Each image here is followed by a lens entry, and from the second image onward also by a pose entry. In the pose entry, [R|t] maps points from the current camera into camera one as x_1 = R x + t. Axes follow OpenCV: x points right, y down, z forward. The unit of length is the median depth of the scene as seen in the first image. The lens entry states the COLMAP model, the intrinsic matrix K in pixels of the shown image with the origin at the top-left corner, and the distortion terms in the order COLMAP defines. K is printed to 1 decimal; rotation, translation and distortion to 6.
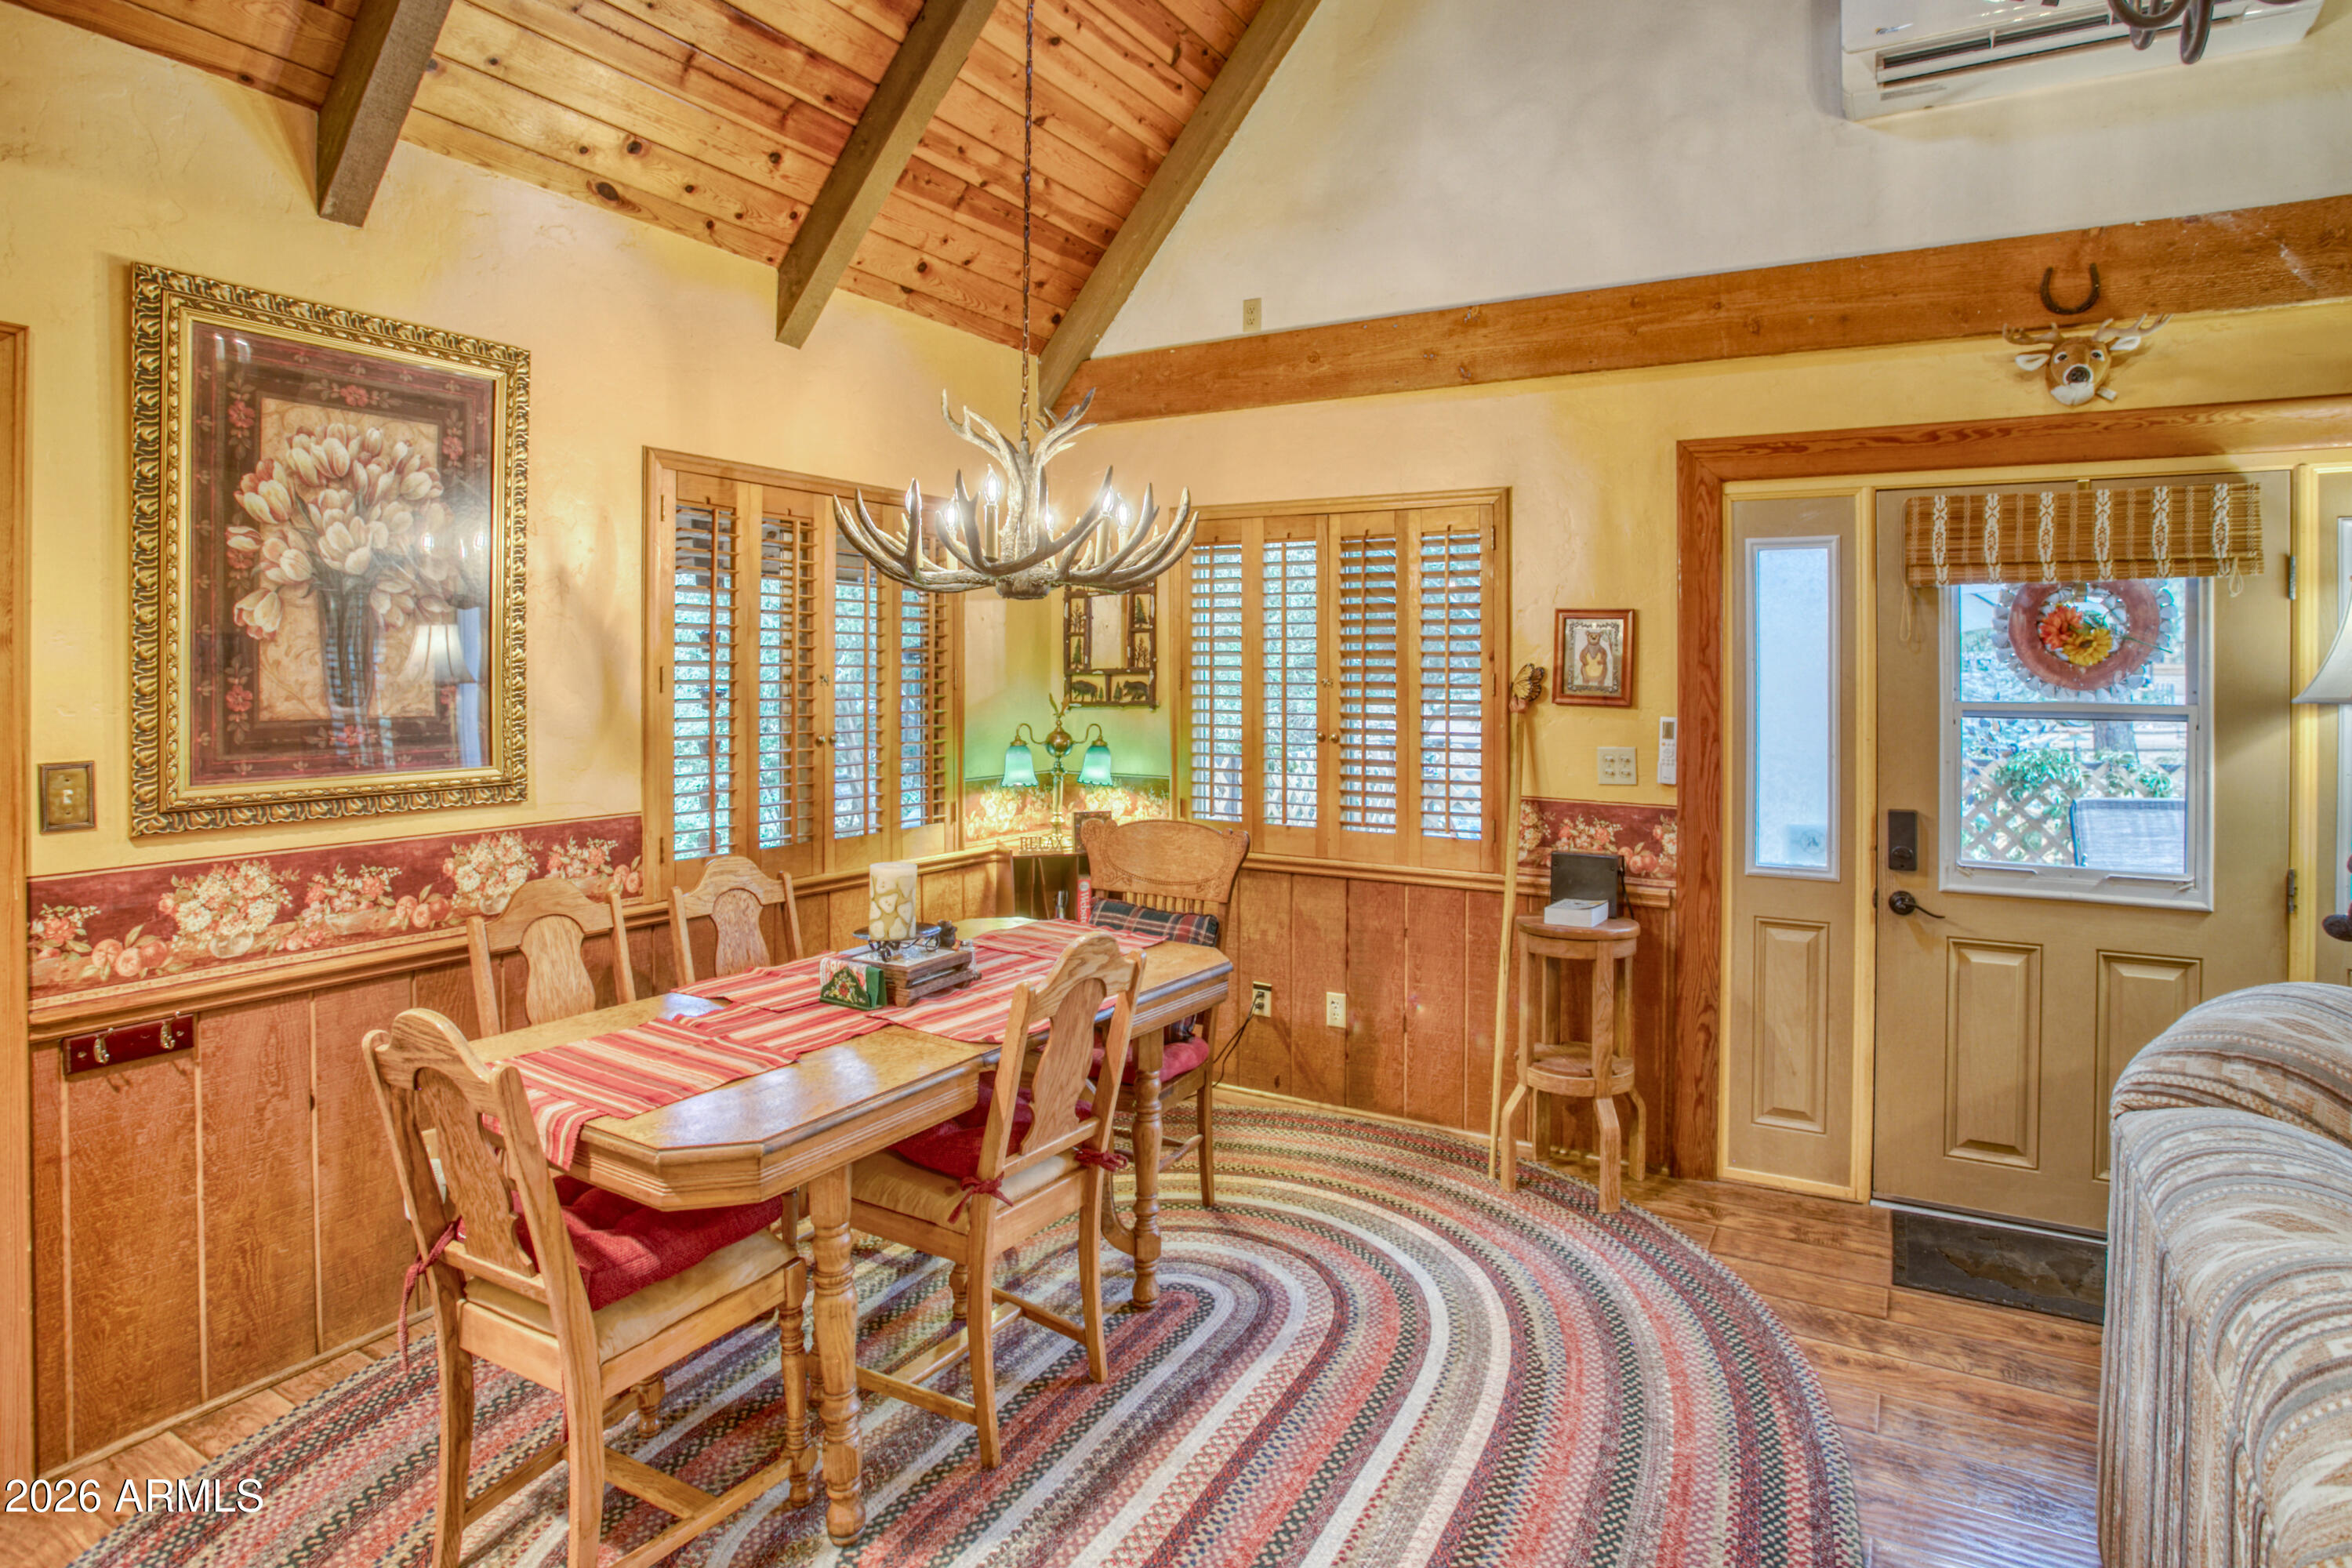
lens RADIAL K [[1267.1, 0, 1212.5], [0, 1267.1, 657.6], [0, 0, 1]] dist [-0.060660, 0.012814]
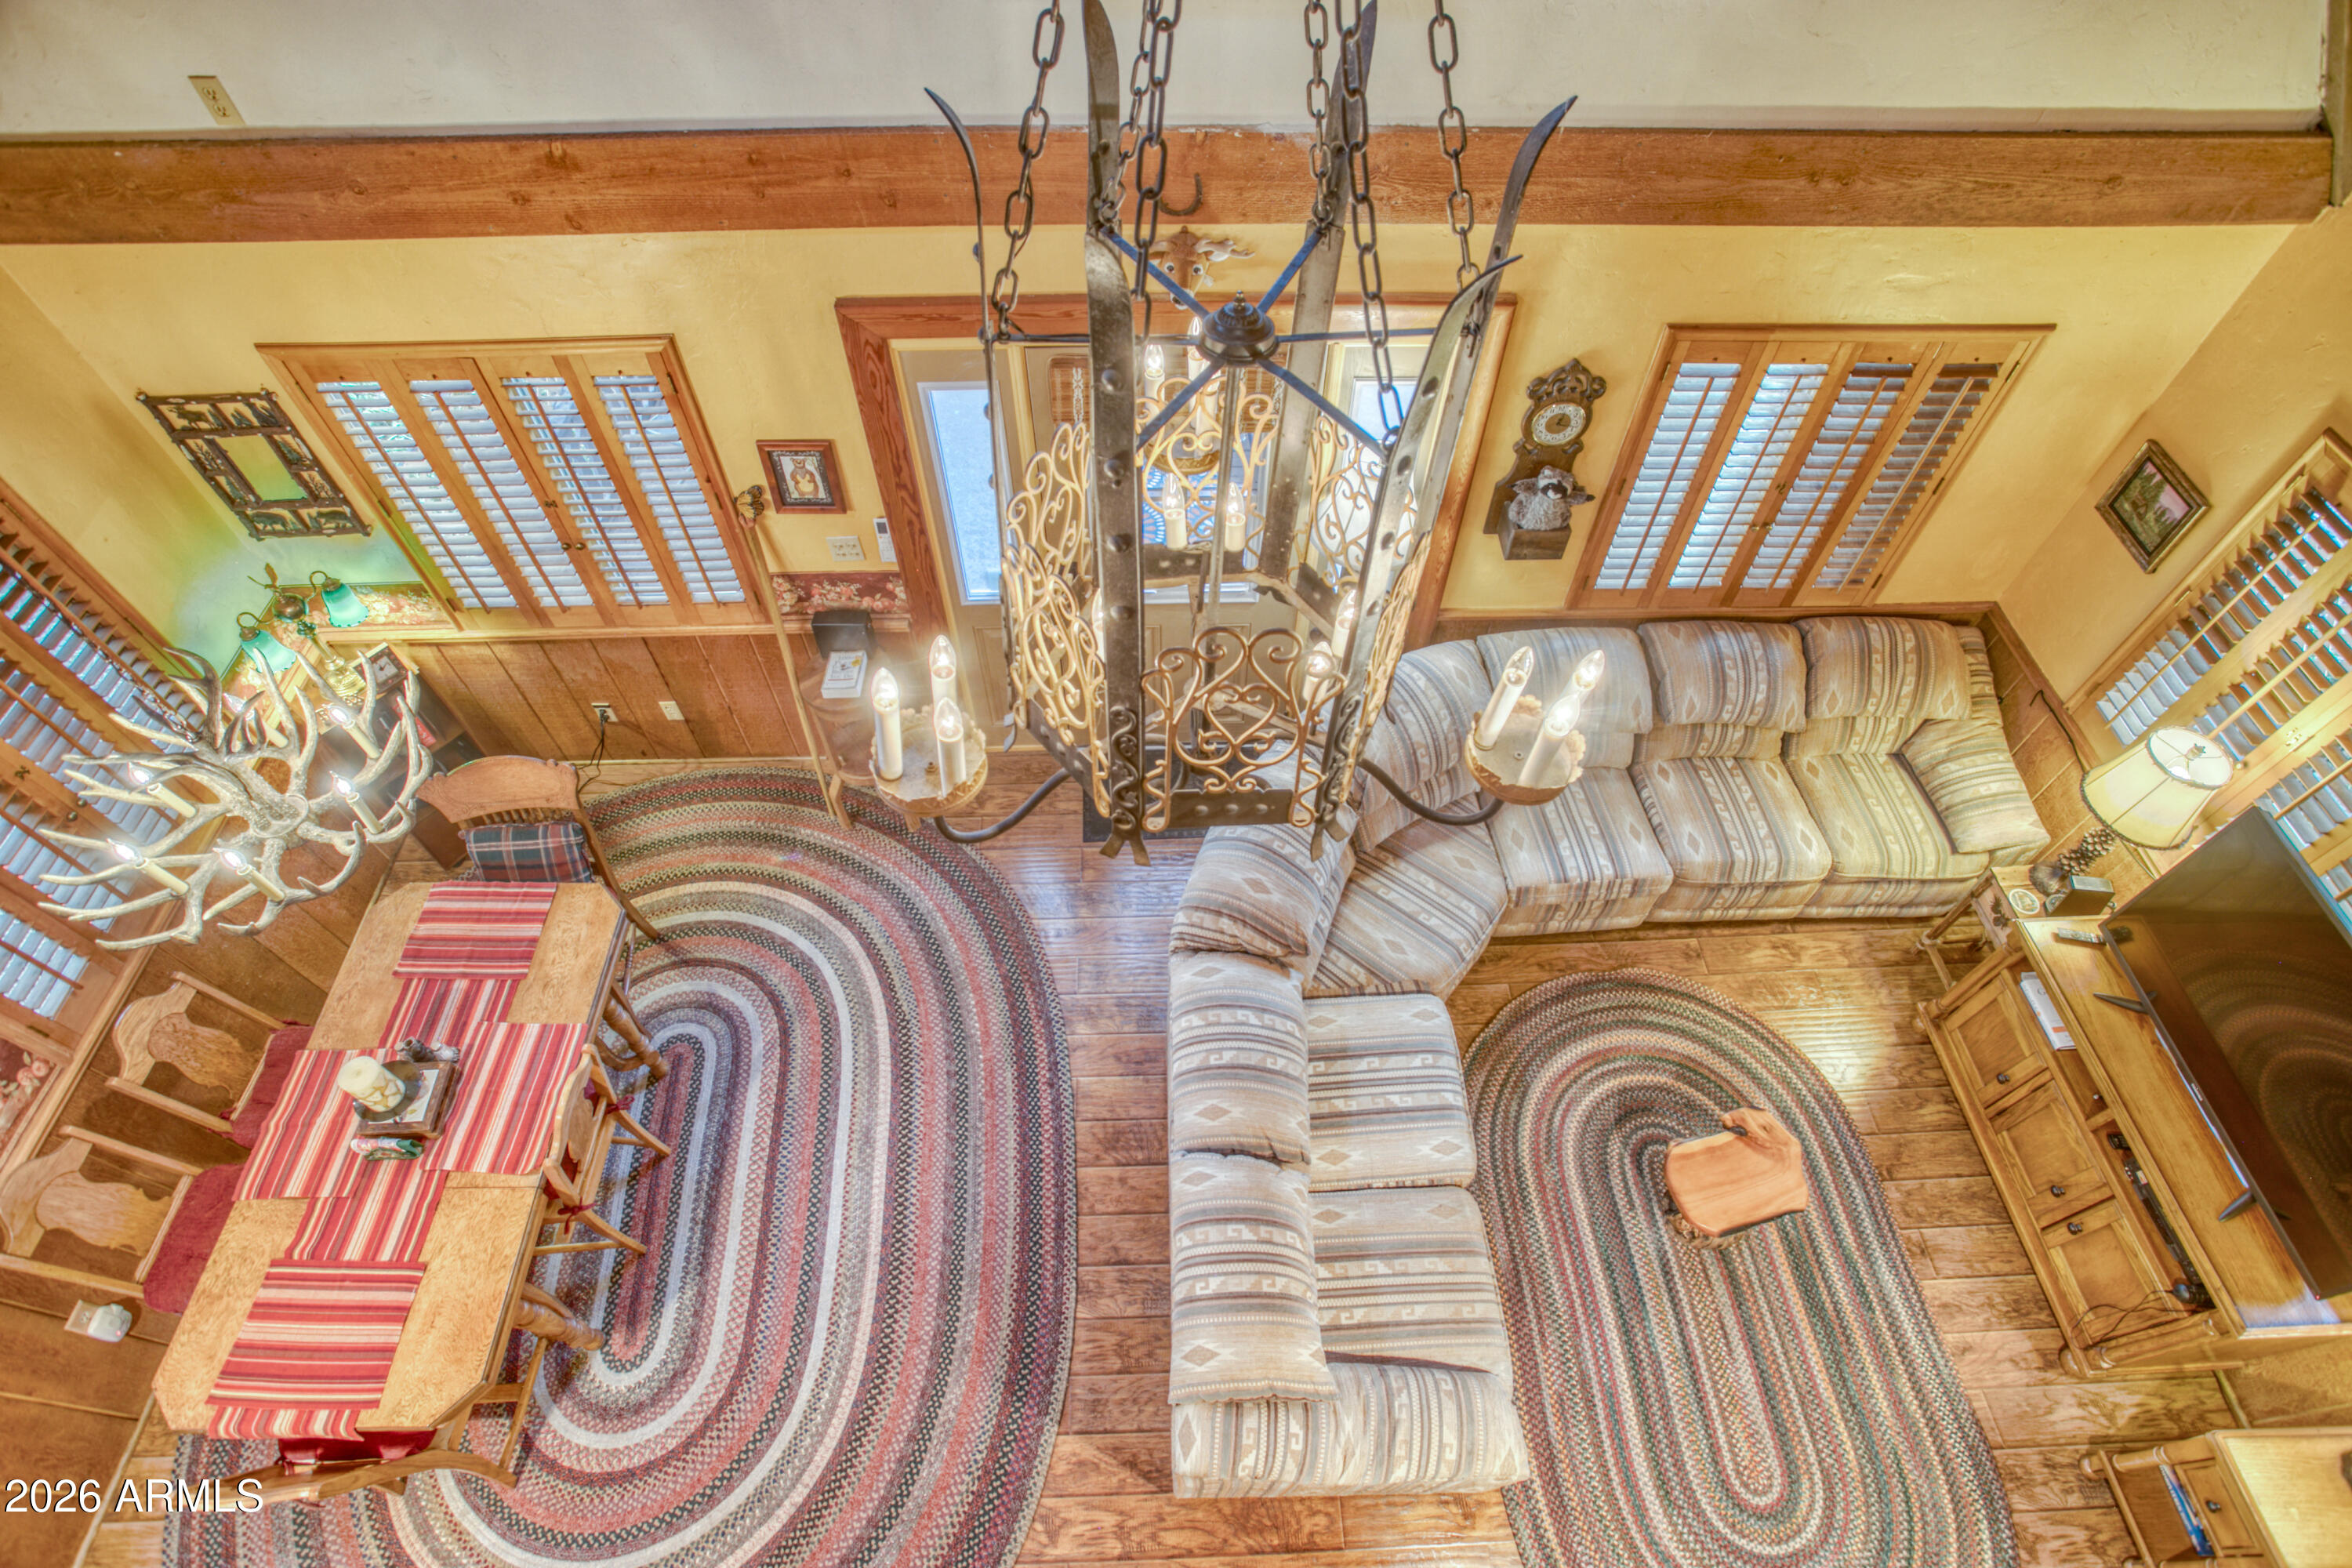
lens RADIAL K [[1170.8, 0, 1177.9], [0, 1170.8, 808.3], [0, 0, 1]] dist [-0.047880, 0.014446]
pose [[0.853217, -0.423860, 0.303915, 0.171125], [-0.005298, 0.575634, 0.817691, -0.750459], [-0.521530, -0.699277, 0.488895, 0.152449]]
